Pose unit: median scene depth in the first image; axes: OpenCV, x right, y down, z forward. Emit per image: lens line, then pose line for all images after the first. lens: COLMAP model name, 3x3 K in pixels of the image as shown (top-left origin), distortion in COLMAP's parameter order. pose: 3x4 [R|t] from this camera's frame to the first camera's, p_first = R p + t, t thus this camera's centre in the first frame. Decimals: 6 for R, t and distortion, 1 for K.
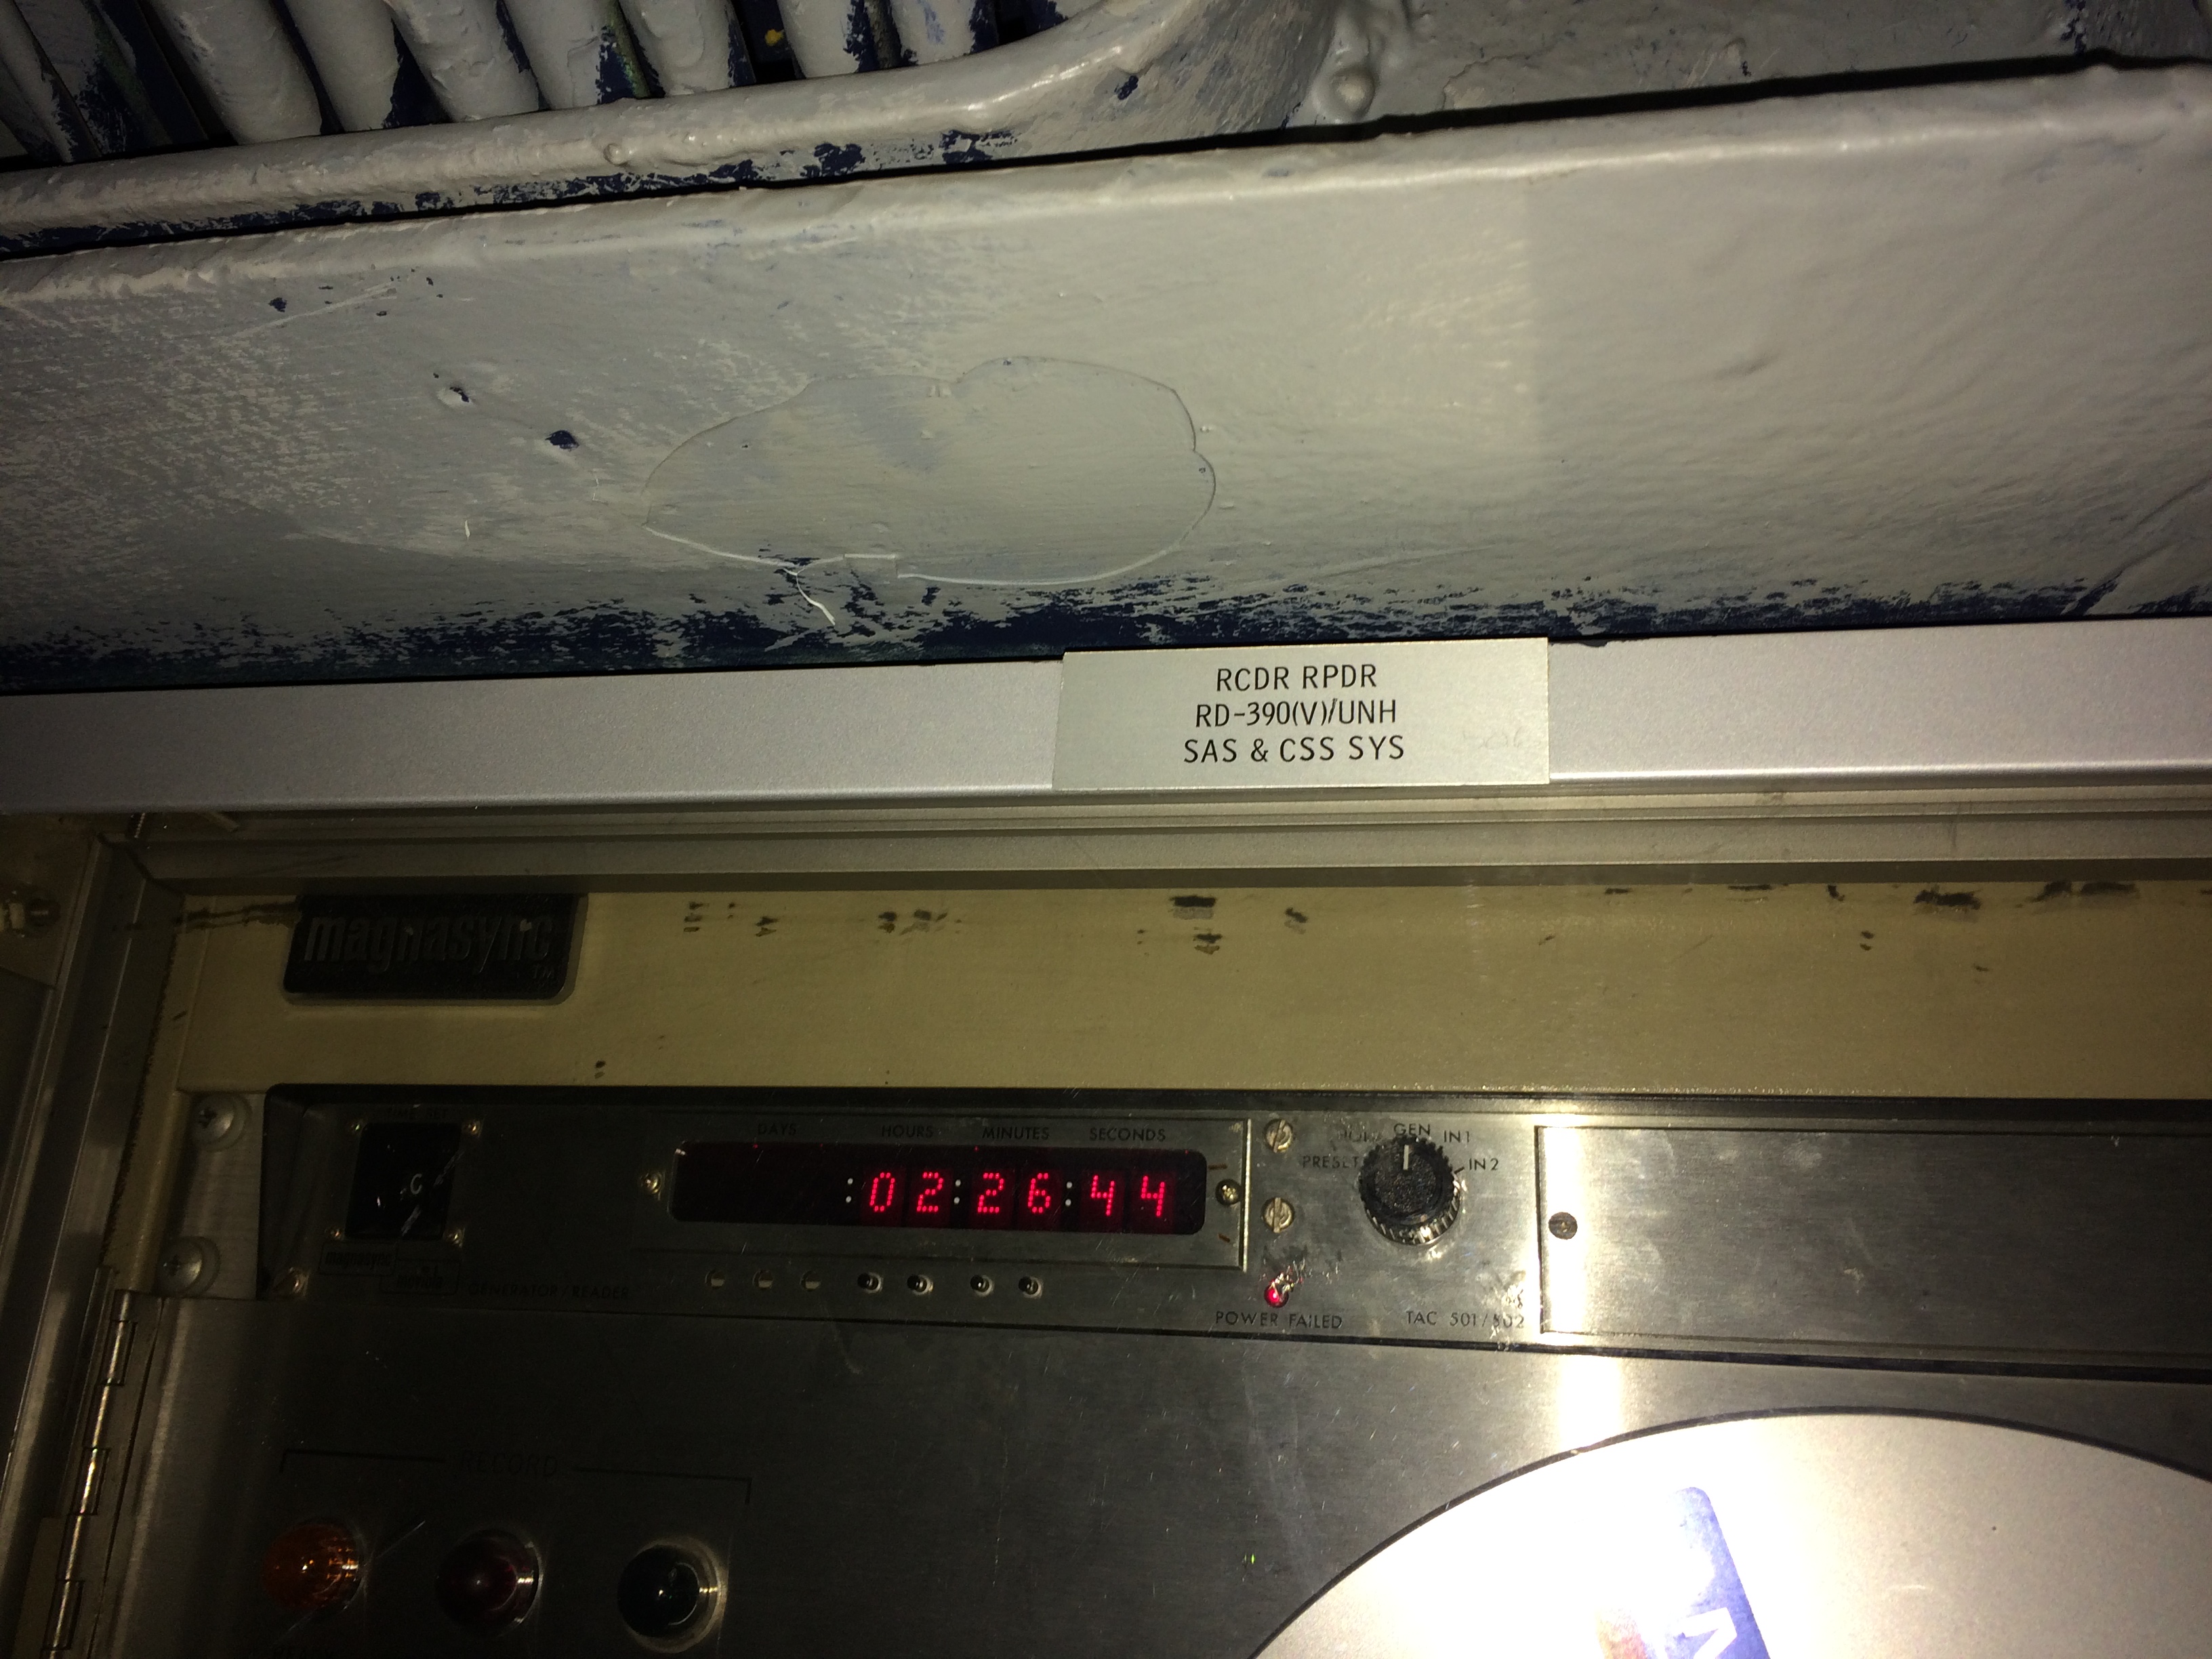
lens RADIAL K [[1909.0, 0, 1106.0], [0, 1909.0, 829.5], [0, 0, 1]] dist [0.064183, -0.000207]
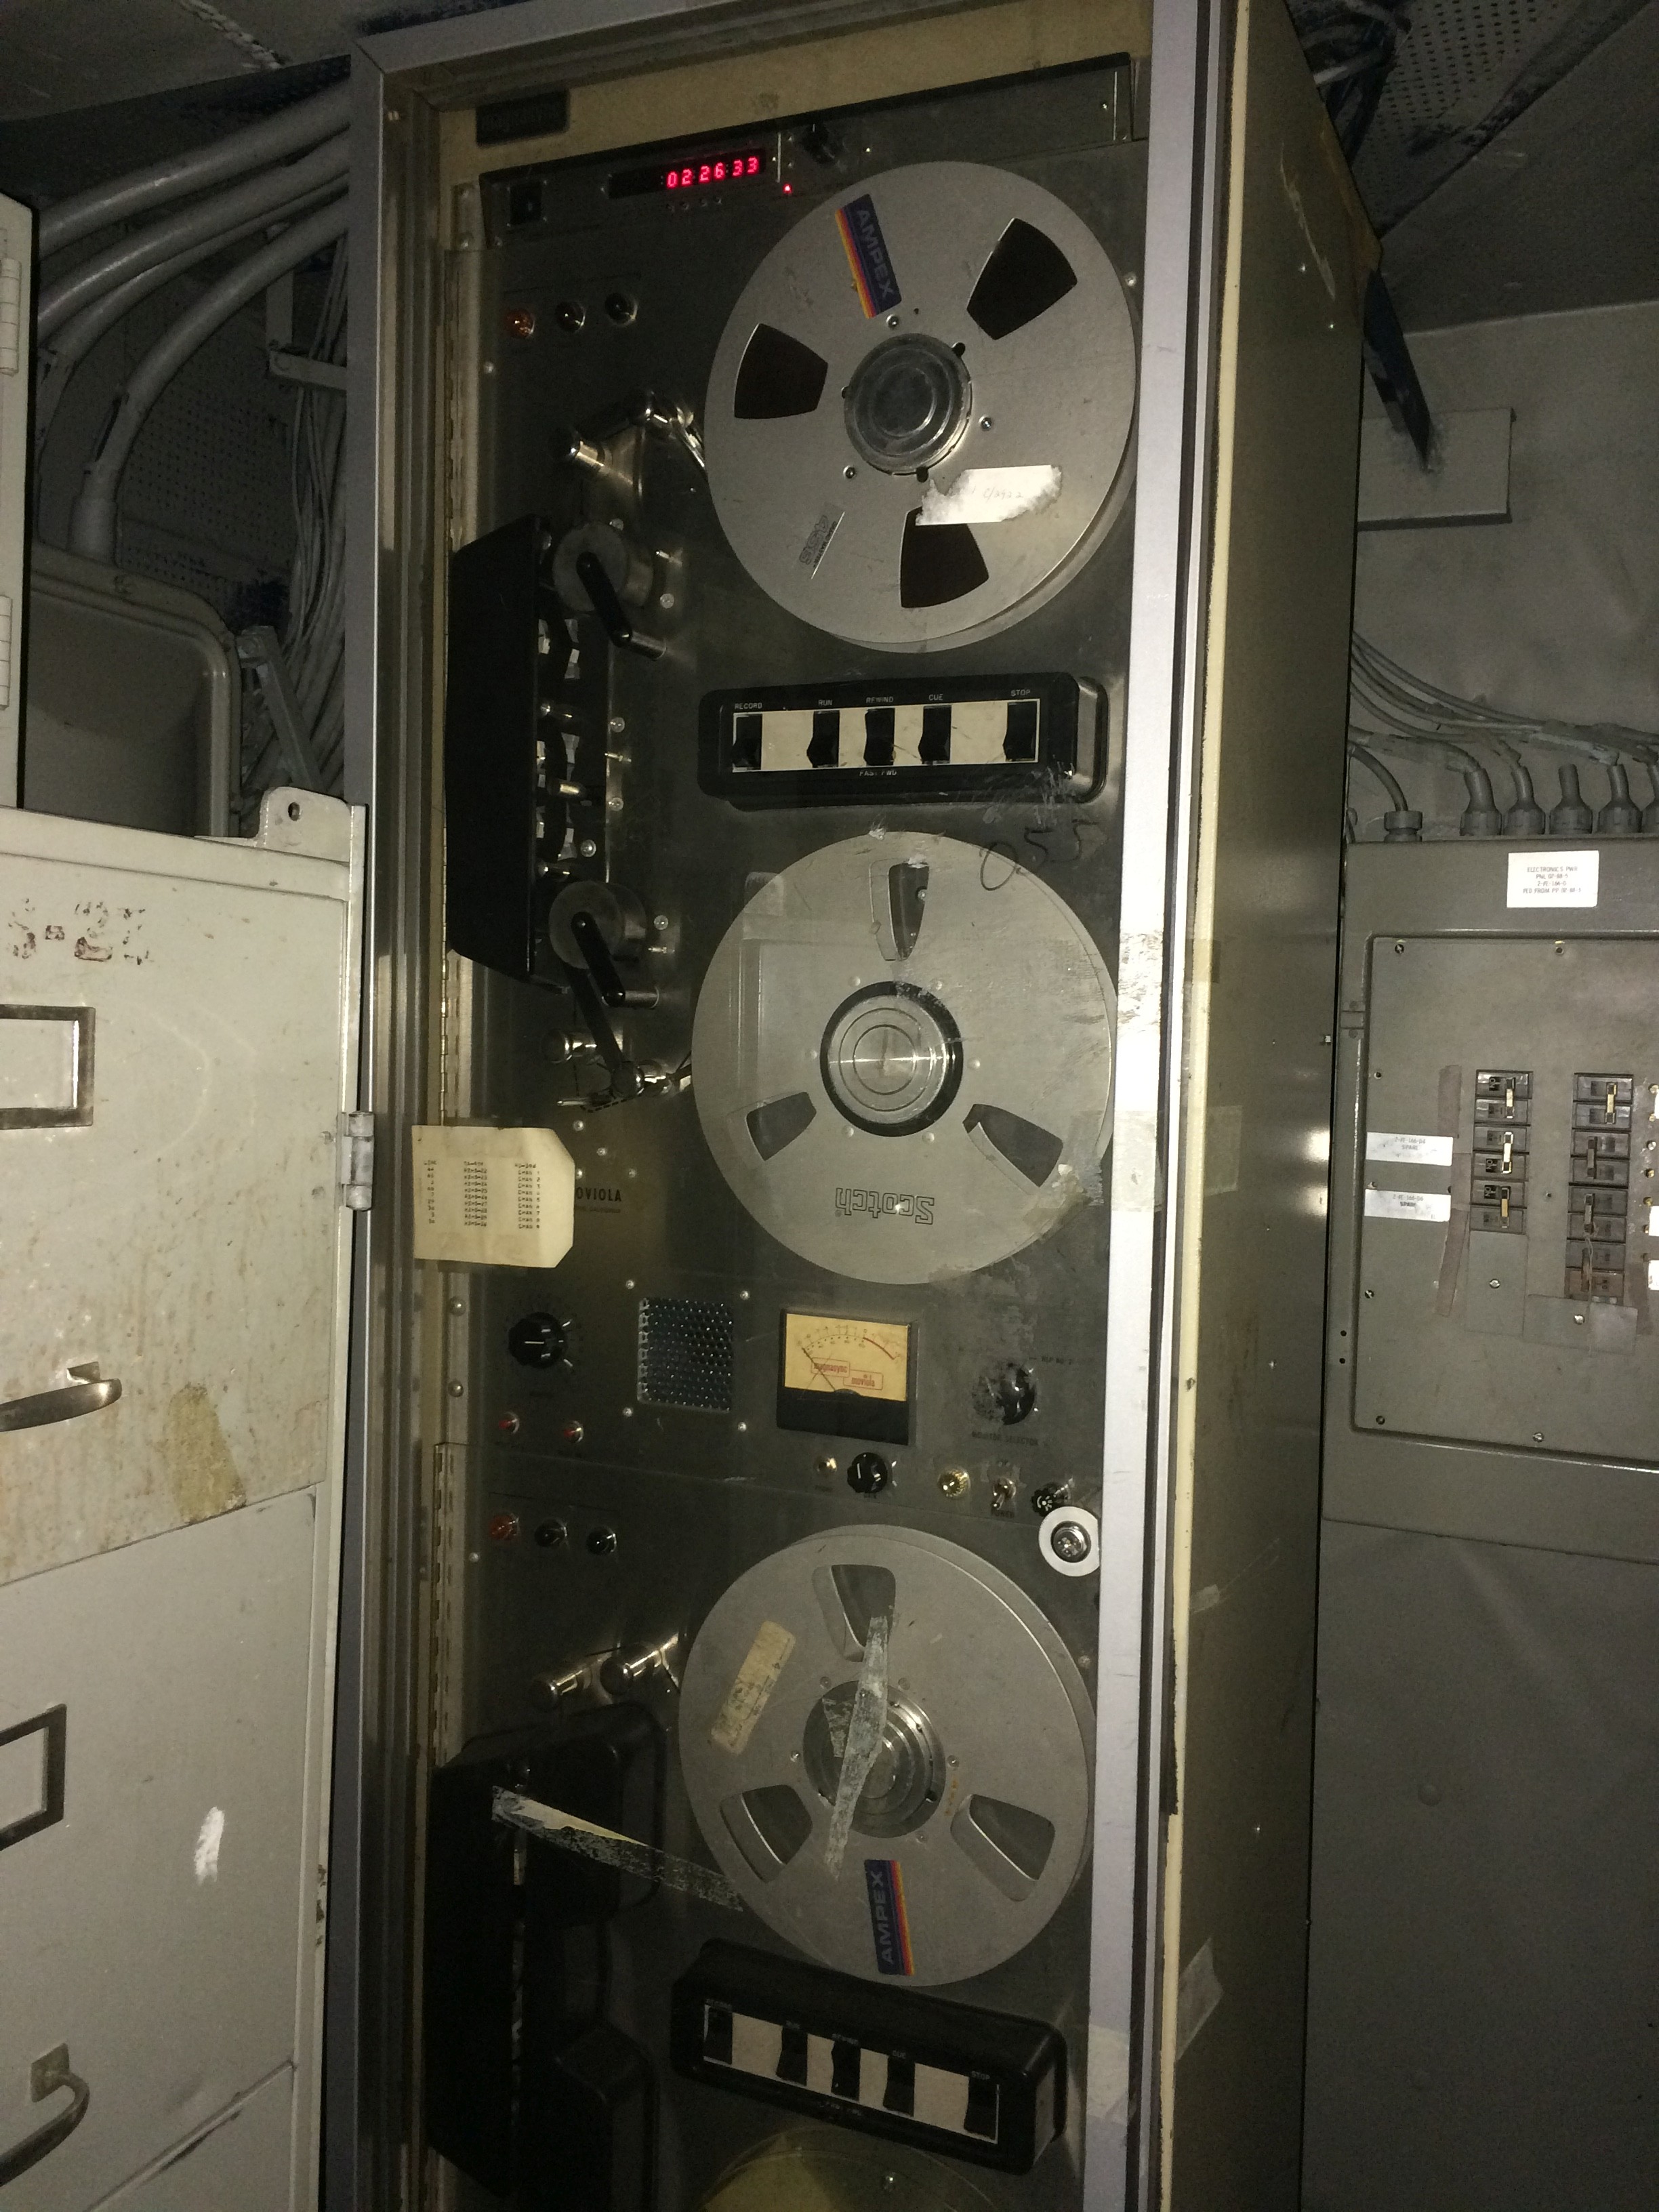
lens RADIAL K [[1909.0, 0, 829.5], [0, 1909.0, 1106.0], [0, 0, 1]] dist [0.064183, -0.000207]
pose [[0.978470, -0.009770, -0.206158, 0.702763], [0.082323, 0.934453, 0.346440, 0.485429], [0.189260, -0.355952, 0.915138, -2.159733]]
